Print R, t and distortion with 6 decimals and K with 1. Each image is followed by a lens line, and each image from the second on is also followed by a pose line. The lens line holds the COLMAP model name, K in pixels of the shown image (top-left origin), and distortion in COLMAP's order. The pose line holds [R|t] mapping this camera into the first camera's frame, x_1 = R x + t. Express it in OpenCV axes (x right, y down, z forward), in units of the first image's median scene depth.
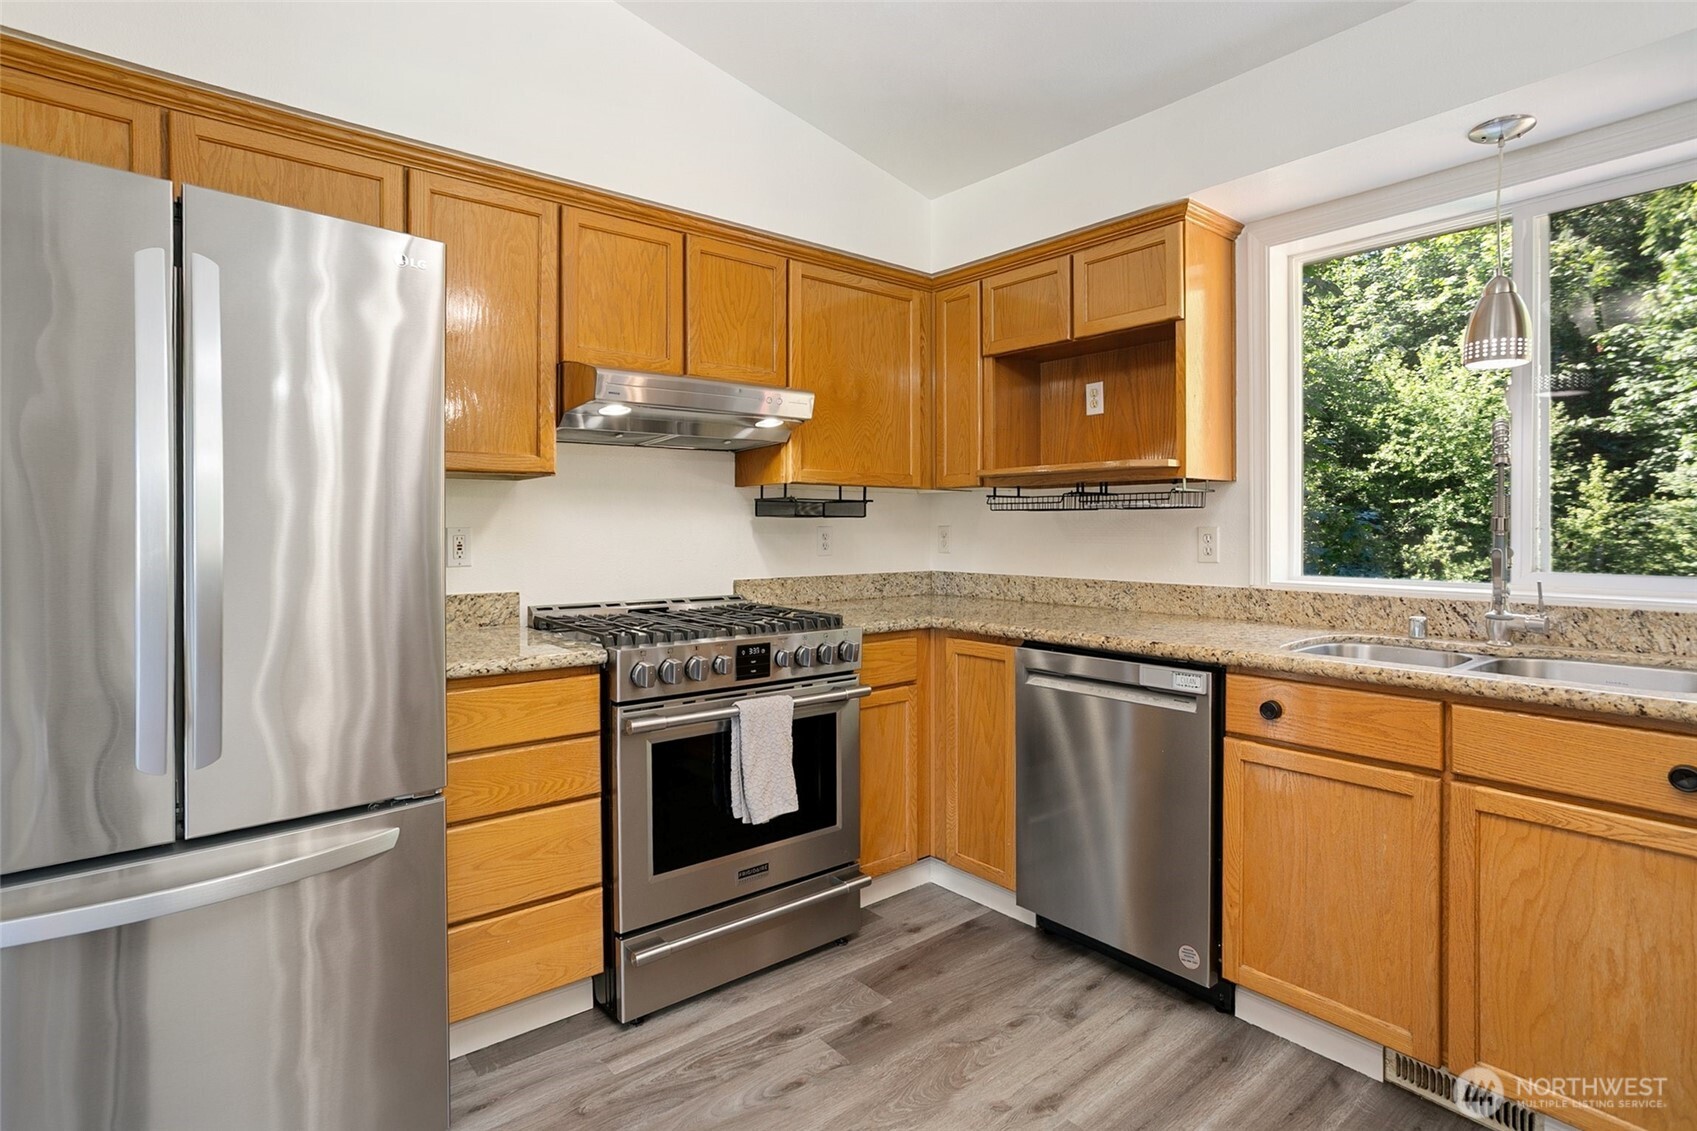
lens RADIAL K [[857.2, 0, 851.3], [0, 857.2, 543.1], [0, 0, 1]] dist [-0.013071, 0.001308]
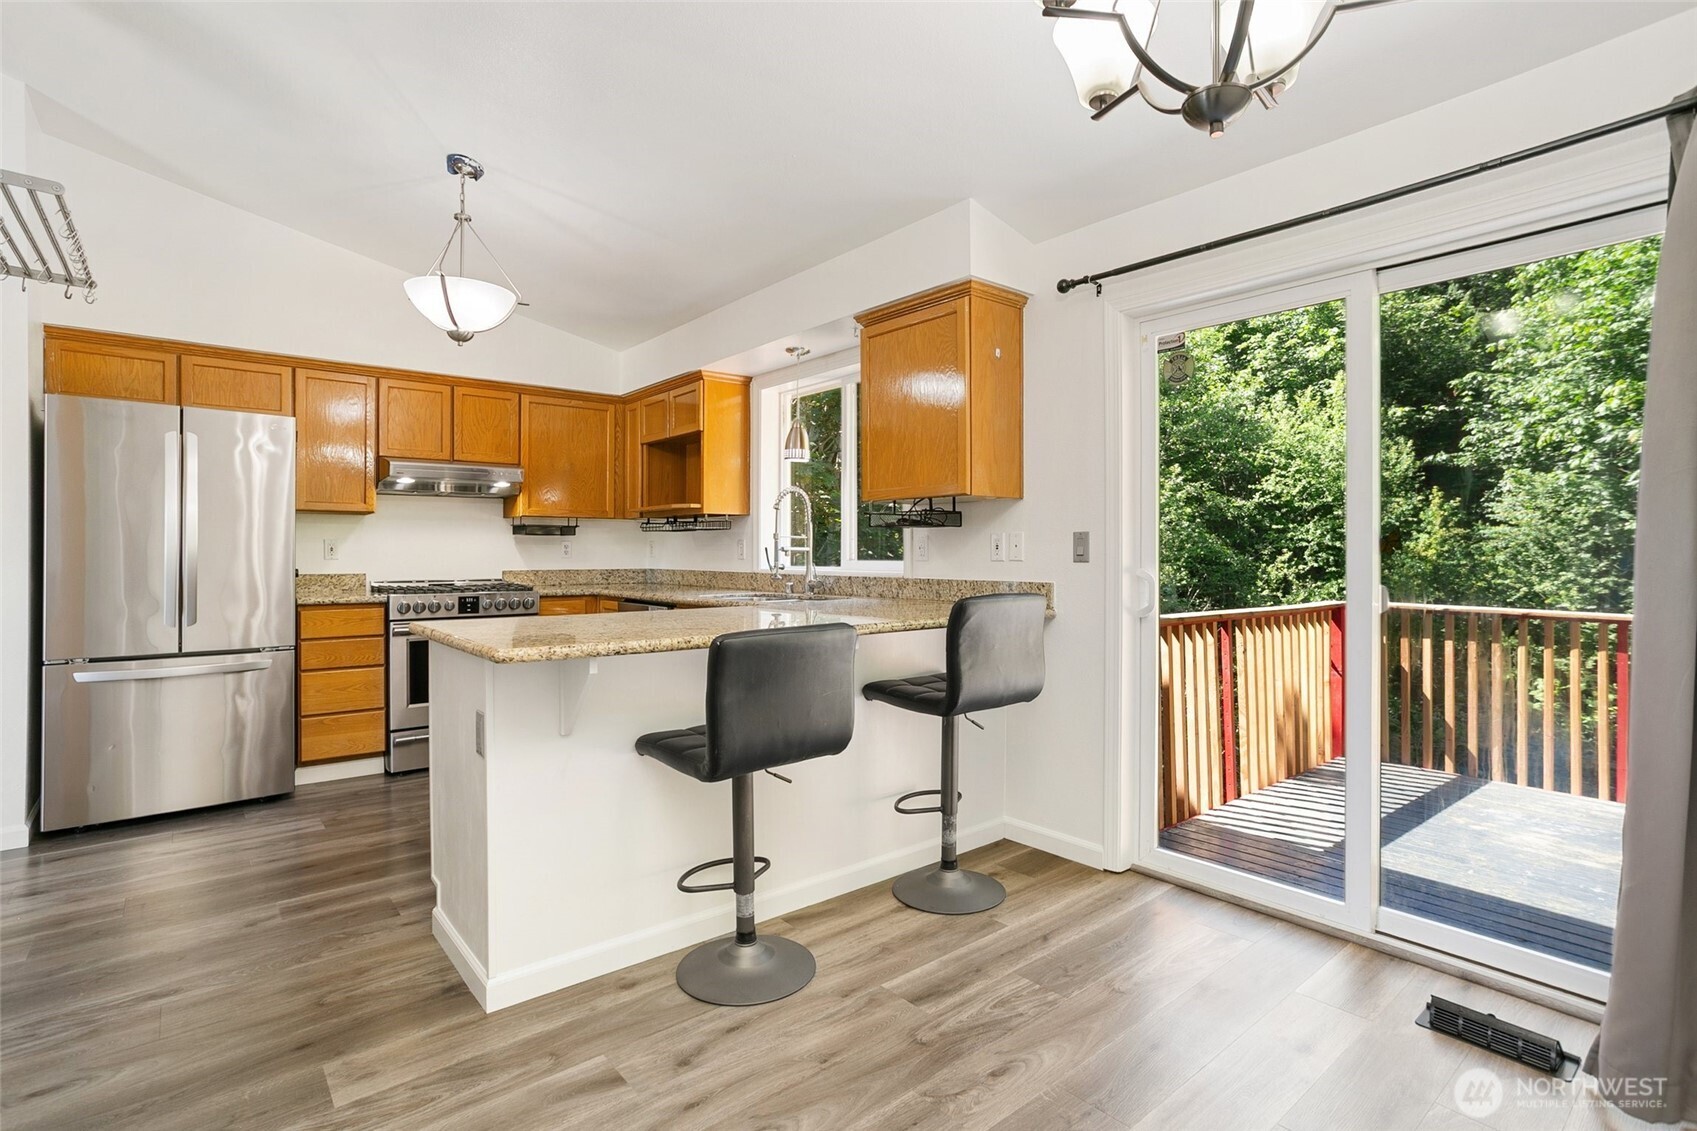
lens RADIAL K [[819.3, 0, 848.5], [0, 819.3, 565.5], [0, 0, 1]] dist [-0.018601, -0.000001]
pose [[0.999971, 0.001650, -0.007420, 0.093011], [-0.001657, 0.999998, -0.000964, 0.005190], [0.007418, 0.000976, 0.999972, -0.107013]]
